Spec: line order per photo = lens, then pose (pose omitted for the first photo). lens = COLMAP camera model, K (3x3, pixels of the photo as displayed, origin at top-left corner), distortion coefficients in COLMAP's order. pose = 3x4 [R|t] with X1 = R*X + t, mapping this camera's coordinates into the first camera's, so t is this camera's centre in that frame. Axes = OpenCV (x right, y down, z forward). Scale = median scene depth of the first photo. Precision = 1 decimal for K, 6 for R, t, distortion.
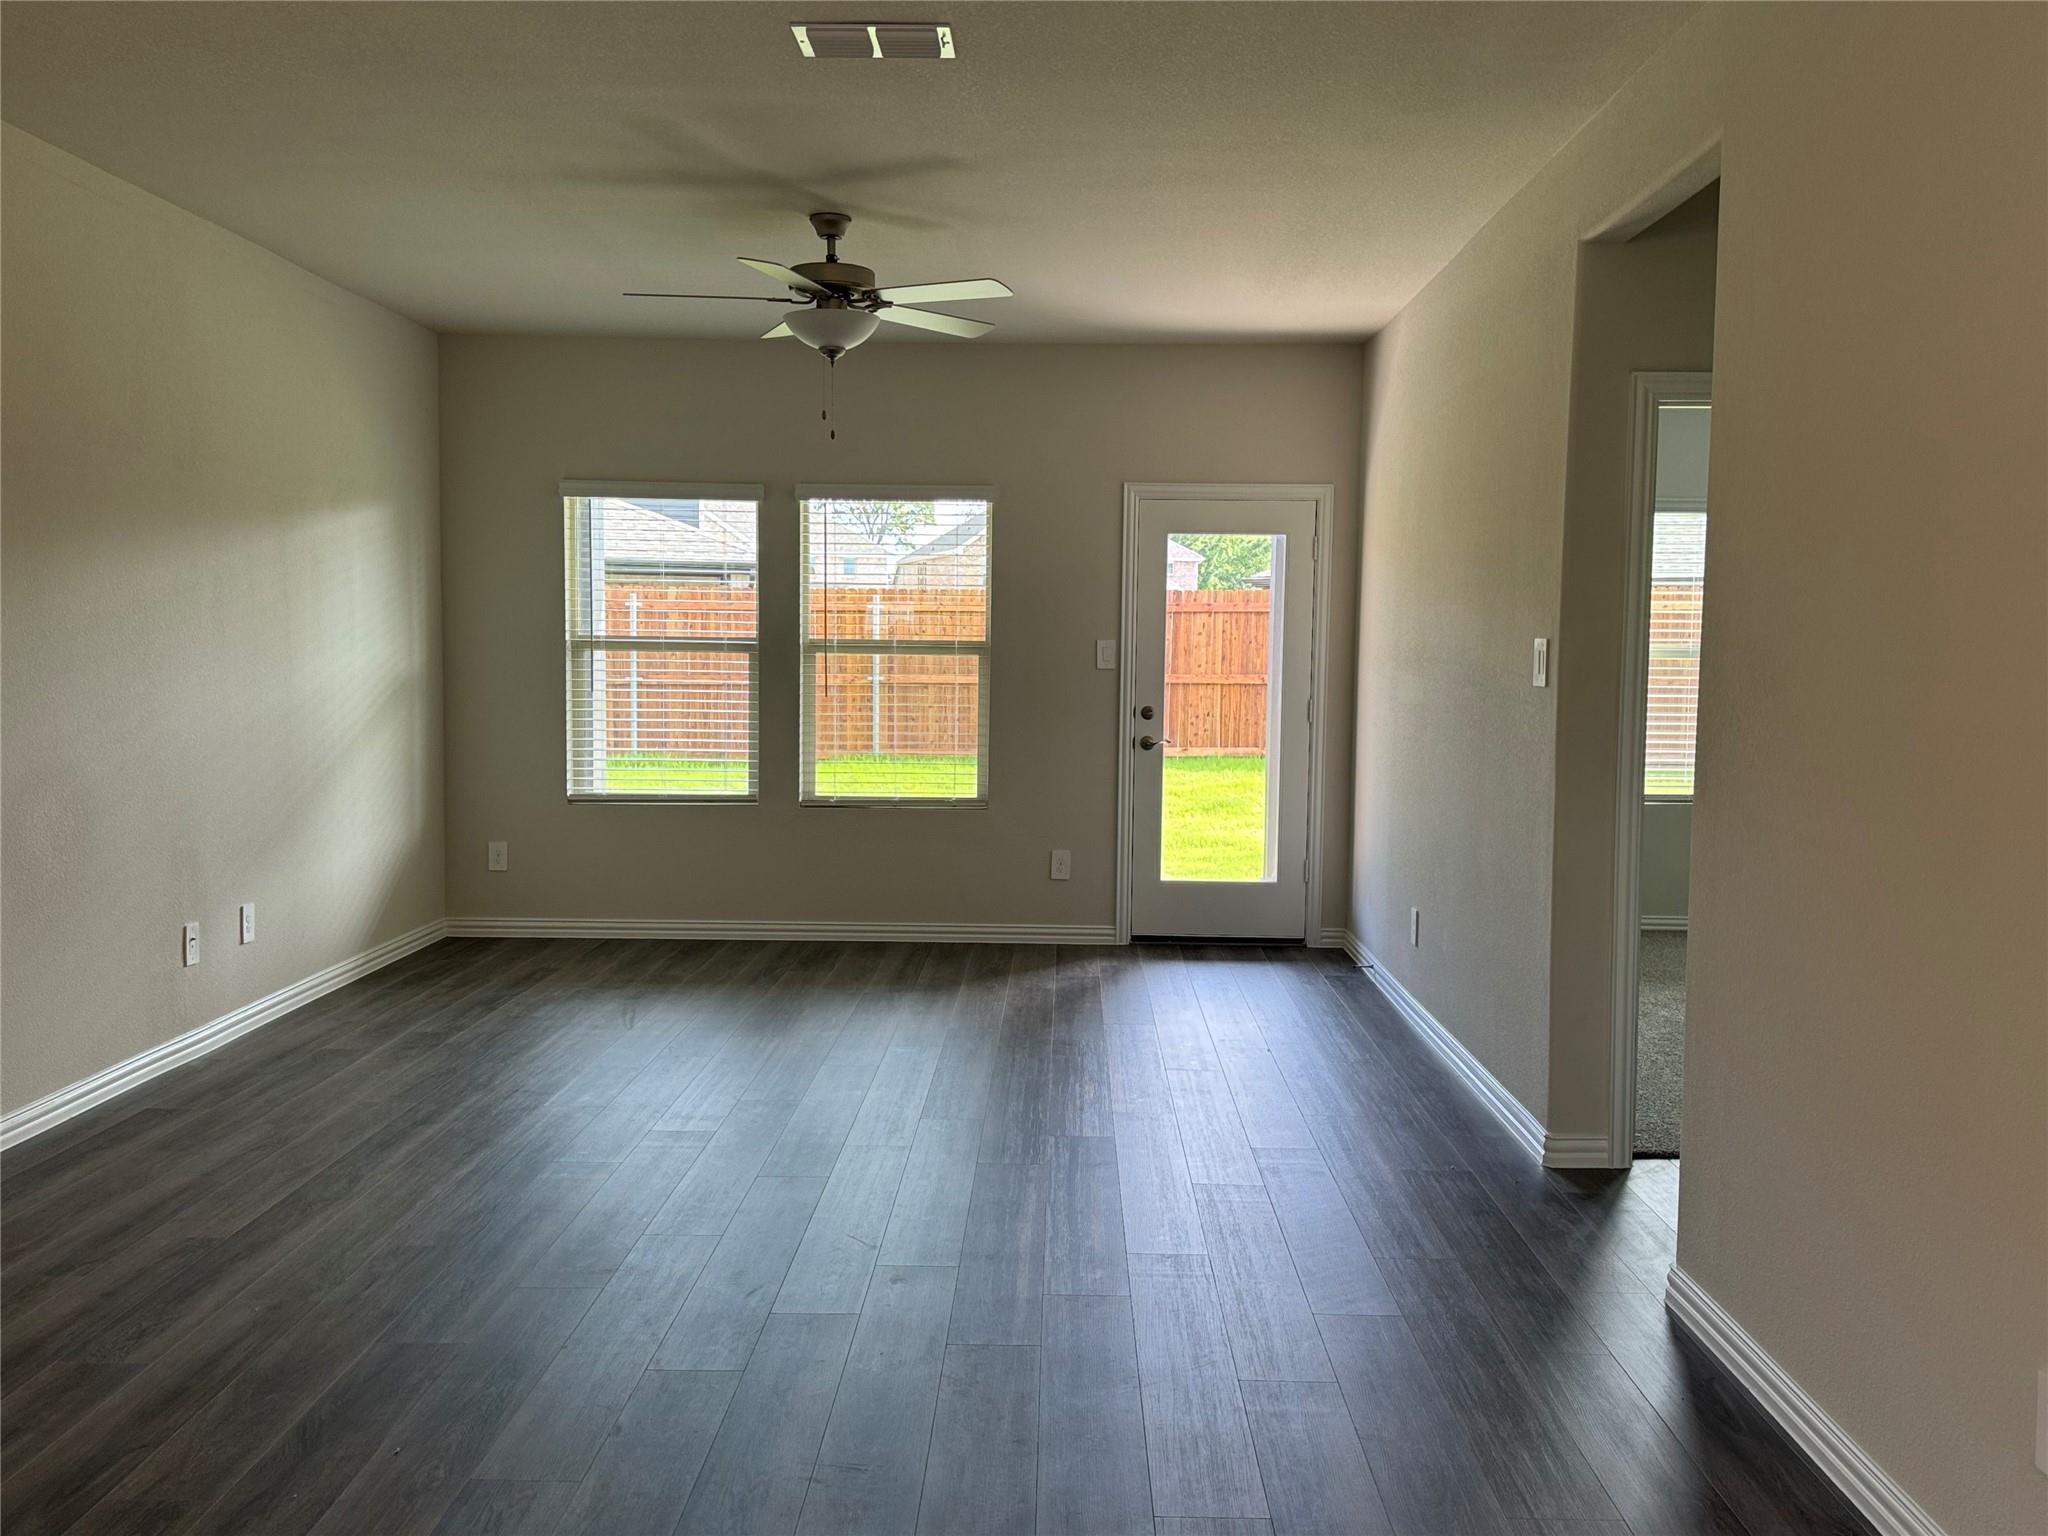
lens RADIAL K [[1801.0, 0, 1024.0], [0, 1801.0, 768.0], [0, 0, 1]] dist [0.102679, -0.168401]
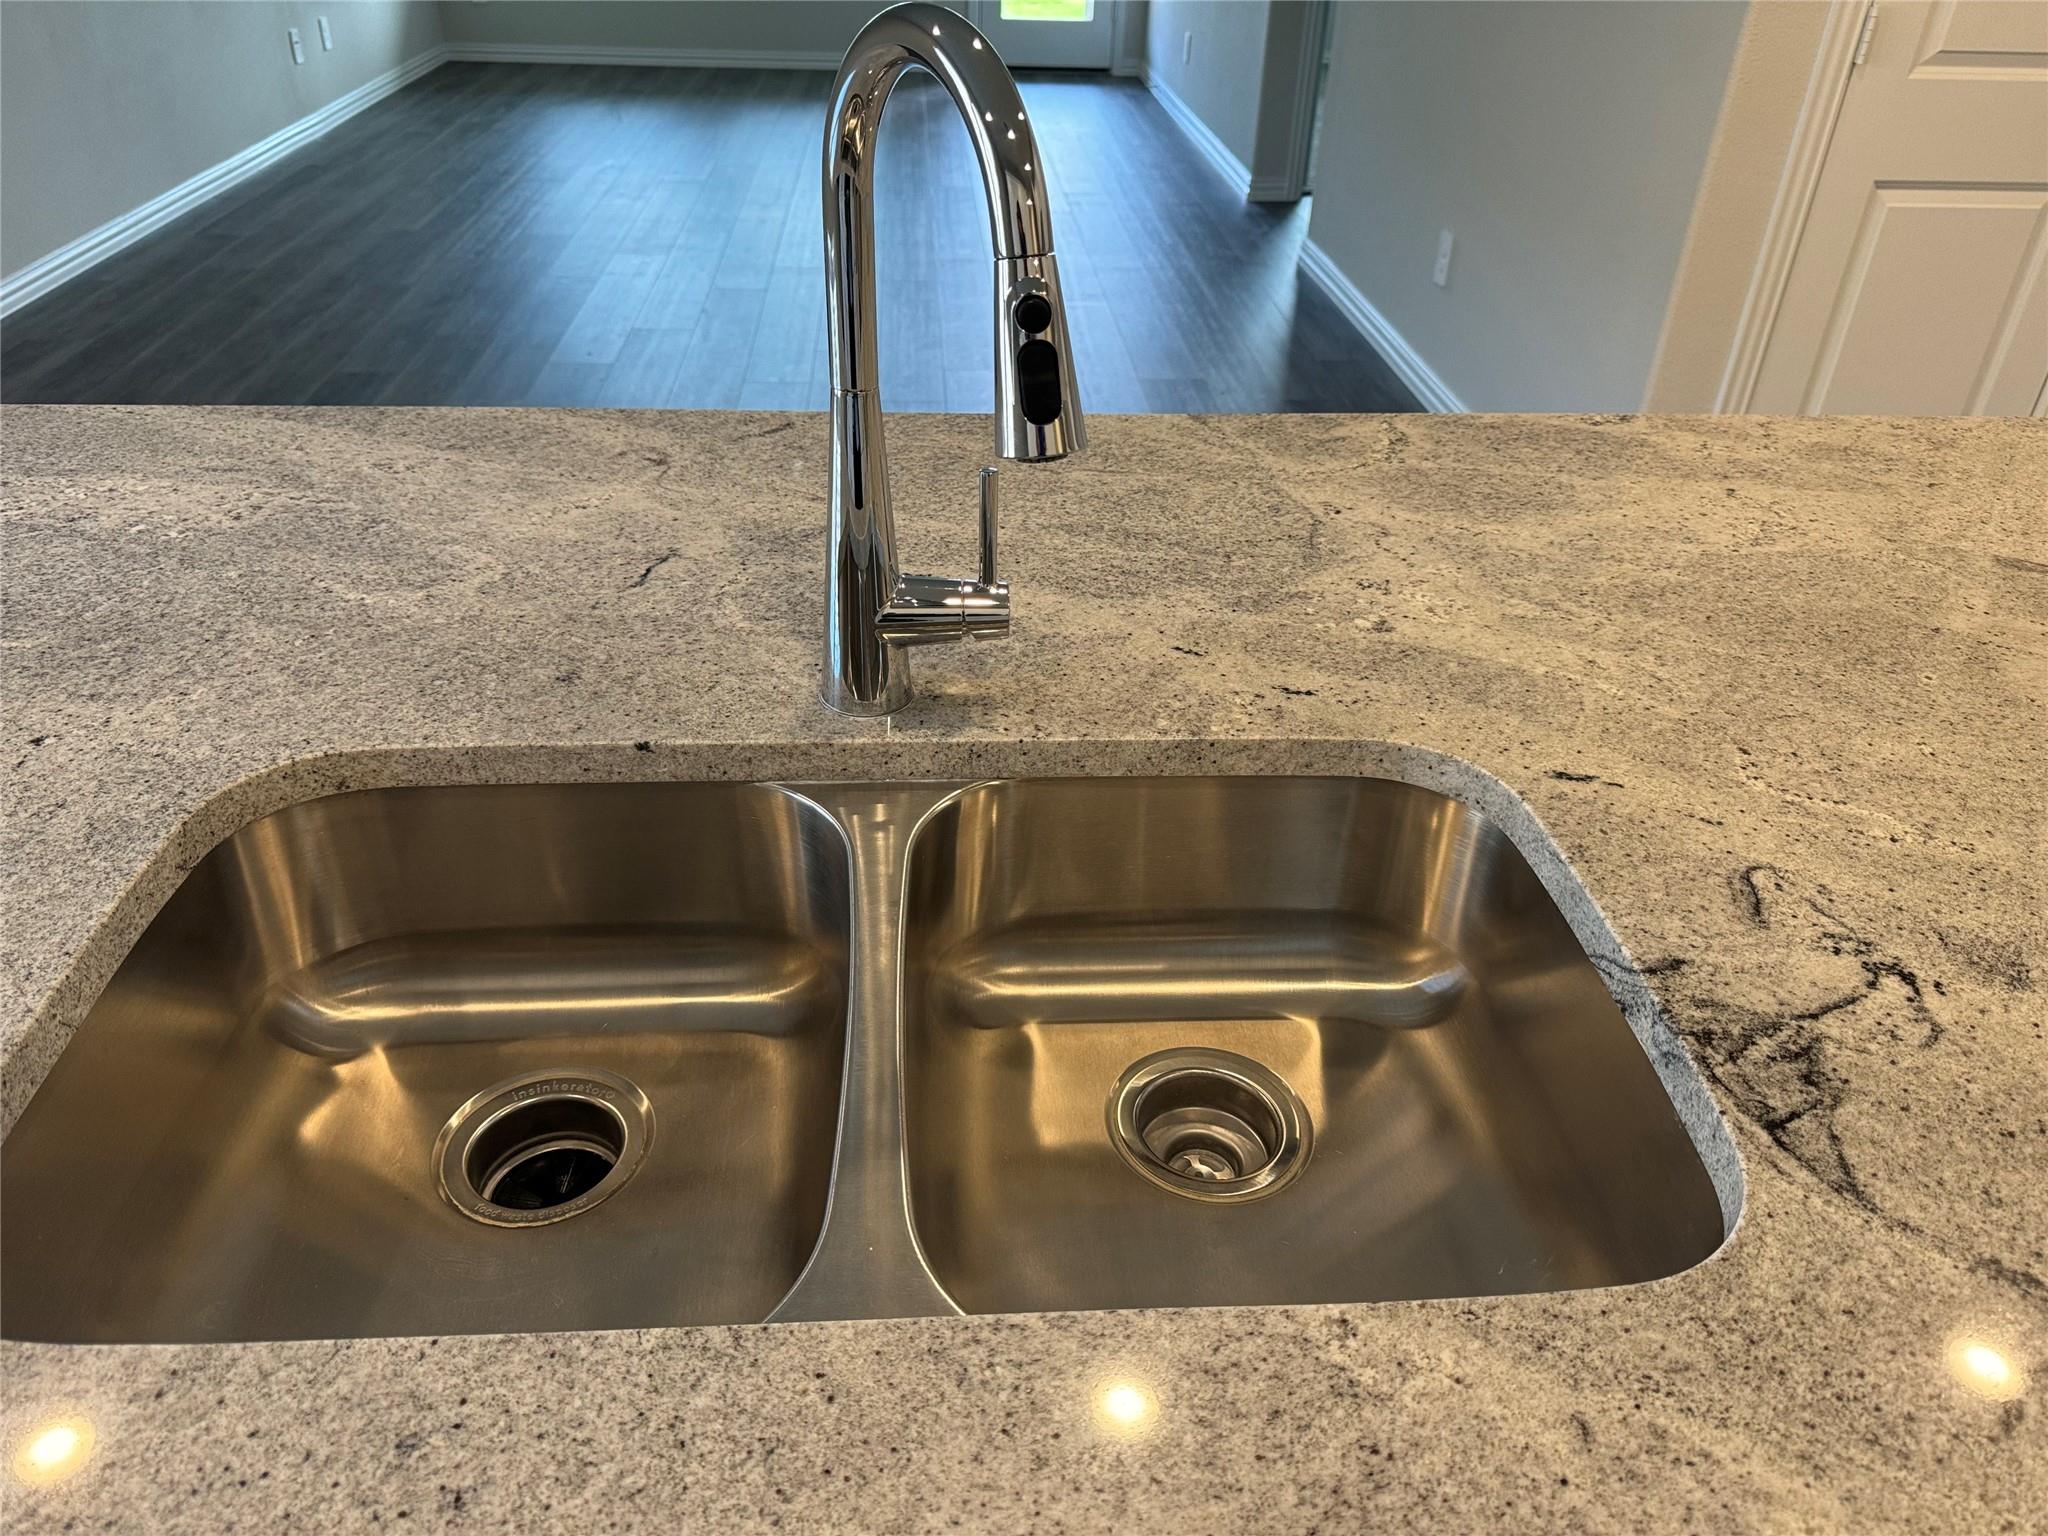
lens RADIAL K [[1459.6, 0, 1038.9], [0, 1459.6, 778.4], [0, 0, 1]] dist [0.067102, -0.087231]
pose [[0.995043, -0.043551, 0.089401, -0.019063], [-0.005995, 0.871094, 0.491079, 0.021109], [-0.099263, -0.489181, 0.866515, -0.219326]]
